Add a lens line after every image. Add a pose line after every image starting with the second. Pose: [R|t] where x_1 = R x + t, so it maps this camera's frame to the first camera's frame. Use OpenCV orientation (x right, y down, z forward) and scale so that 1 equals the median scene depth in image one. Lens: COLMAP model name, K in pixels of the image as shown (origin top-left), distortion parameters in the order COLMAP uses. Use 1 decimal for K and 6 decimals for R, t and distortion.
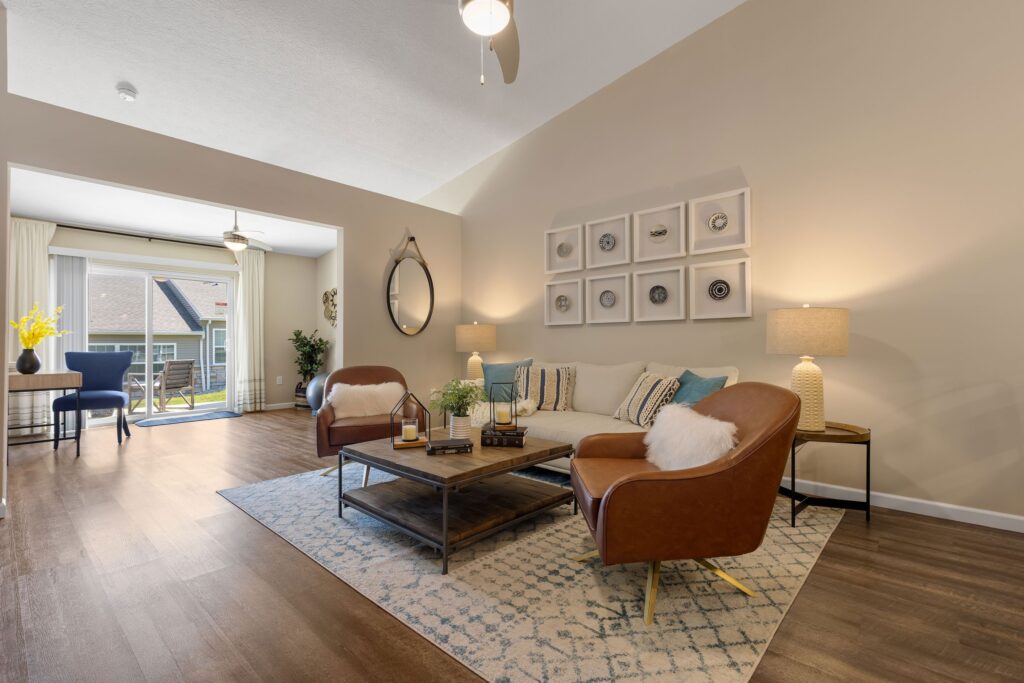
lens RADIAL K [[466.7, 0, 503.4], [0, 466.7, 342.4], [0, 0, 1]] dist [0.009248, 0.000651]
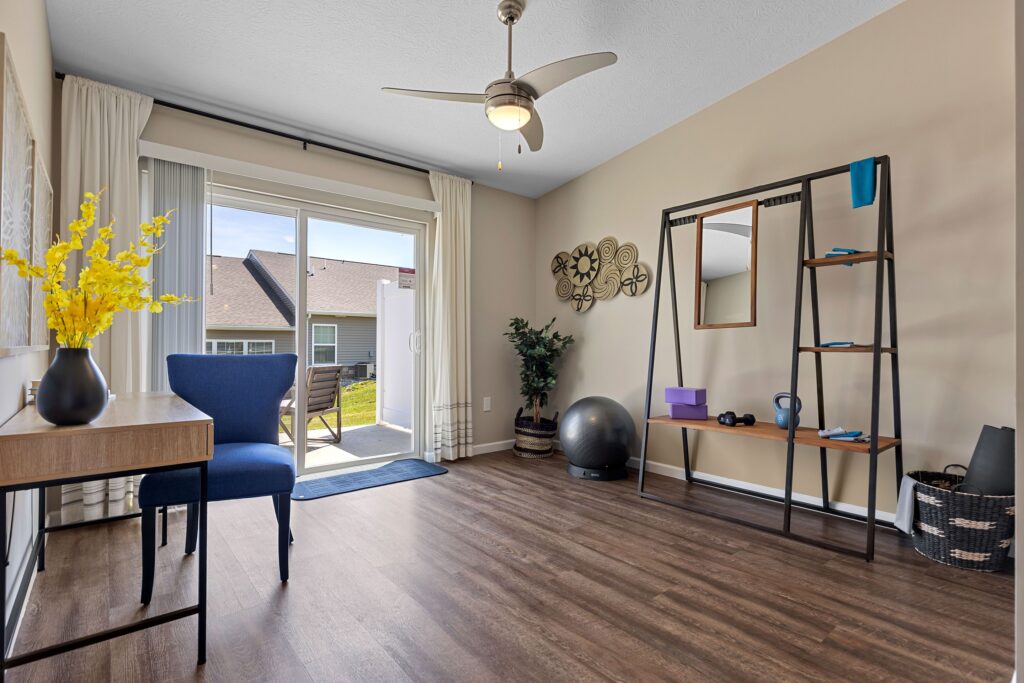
lens RADIAL K [[466.7, 0, 485.1], [0, 466.7, 343.5], [0, 0, 1]] dist [0.009248, 0.000651]
pose [[0.989382, 0.011154, -0.144907, -0.421527], [-0.010923, 0.999937, 0.002394, 0.004344], [0.144925, -0.000786, 0.989442, 0.447240]]
